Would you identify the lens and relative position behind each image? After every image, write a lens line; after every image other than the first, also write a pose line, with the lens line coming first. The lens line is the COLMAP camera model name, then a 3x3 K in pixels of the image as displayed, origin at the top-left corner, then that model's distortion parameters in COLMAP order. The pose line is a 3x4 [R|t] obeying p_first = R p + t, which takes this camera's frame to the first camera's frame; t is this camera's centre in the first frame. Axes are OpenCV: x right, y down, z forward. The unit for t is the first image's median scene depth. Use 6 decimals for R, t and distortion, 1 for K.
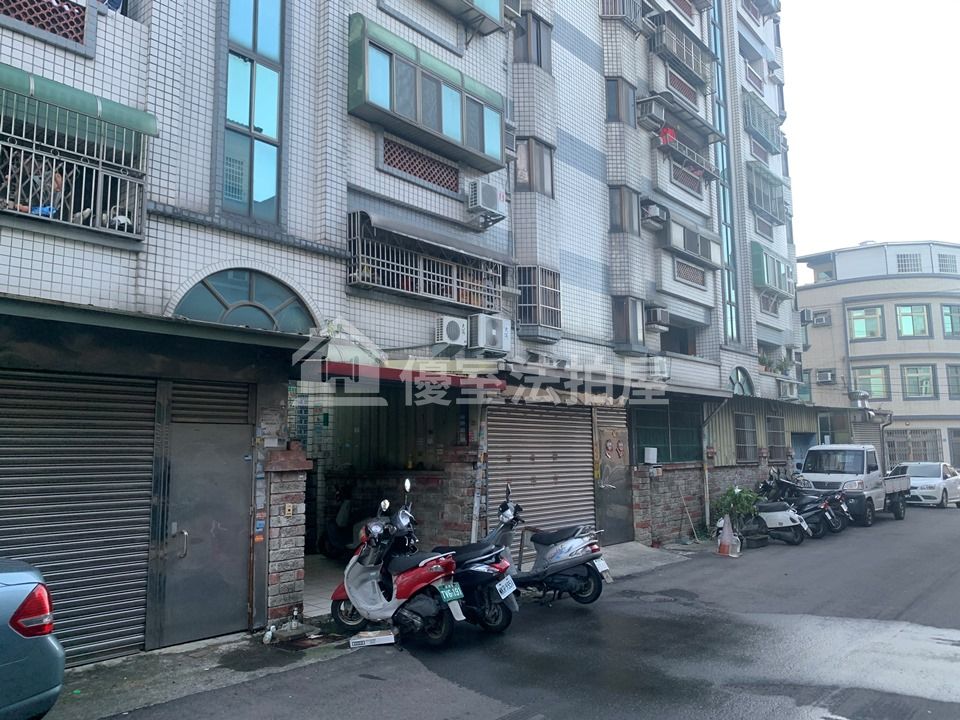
lens RADIAL K [[737.8, 0, 479.4], [0, 737.8, 351.0], [0, 0, 1]] dist [0.034083, -0.042517]
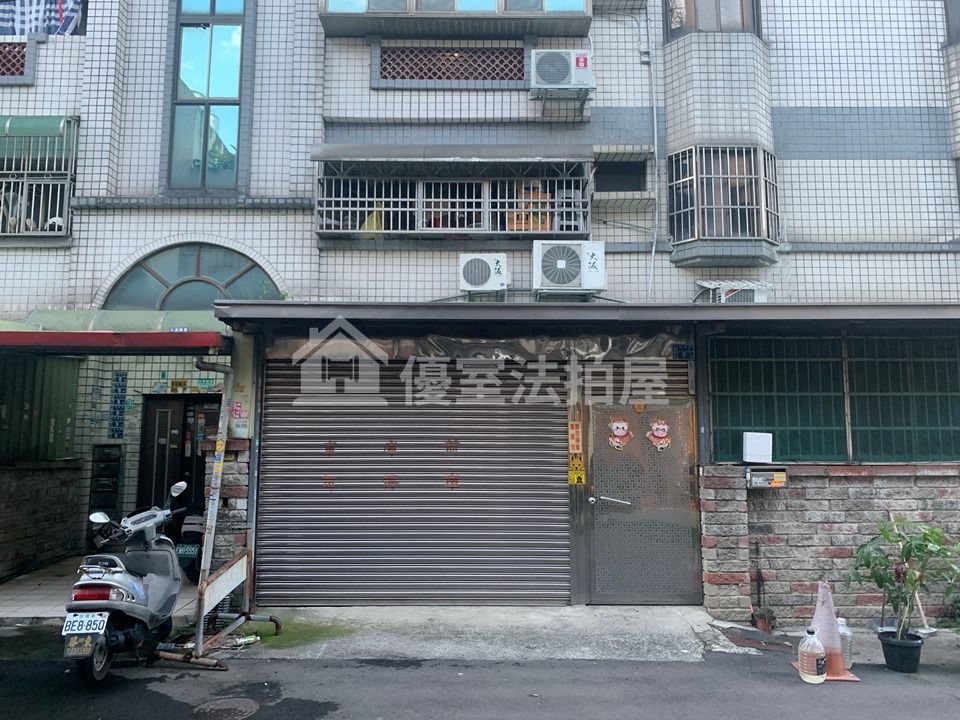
lens RADIAL K [[737.8, 0, 482.4], [0, 737.8, 352.6], [0, 0, 1]] dist [0.034083, -0.042517]
pose [[0.649921, -0.084068, -0.755338, 0.473958], [0.093429, 0.995163, -0.030370, 0.069101], [0.754237, -0.050833, 0.654631, 0.488188]]
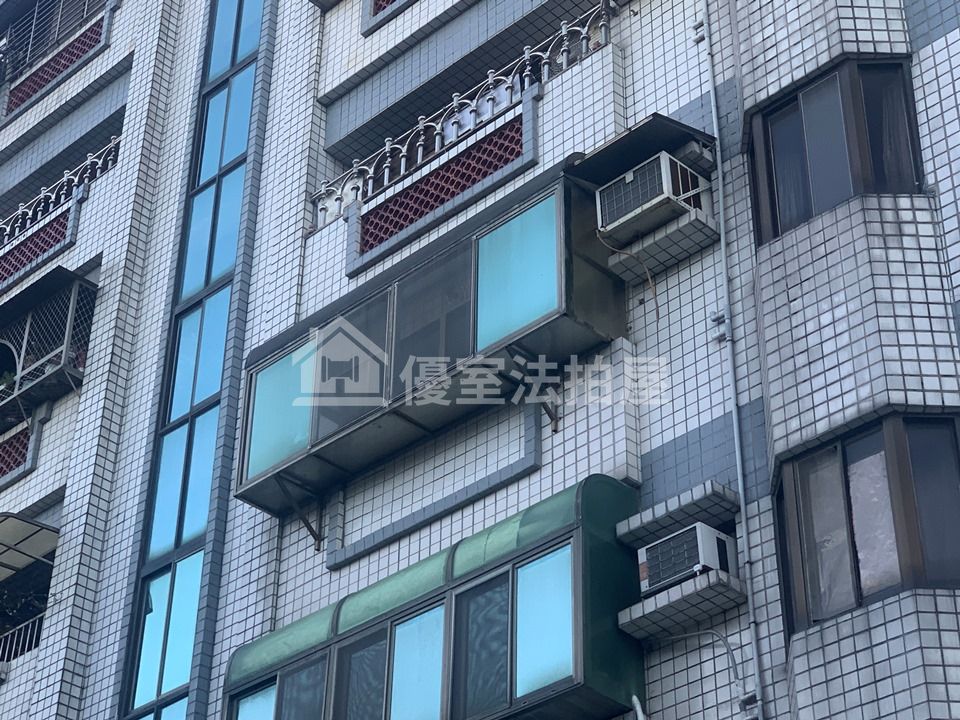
lens RADIAL K [[2009.7, 0, 461.6], [0, 2009.7, 335.3], [0, 0, 1]] dist [-0.042116, 0.000000]
pose [[-0.075783, -0.583504, -0.808566, 0.844595], [0.114898, 0.800387, -0.588370, 0.130967], [0.990482, -0.137491, 0.006388, 1.005899]]
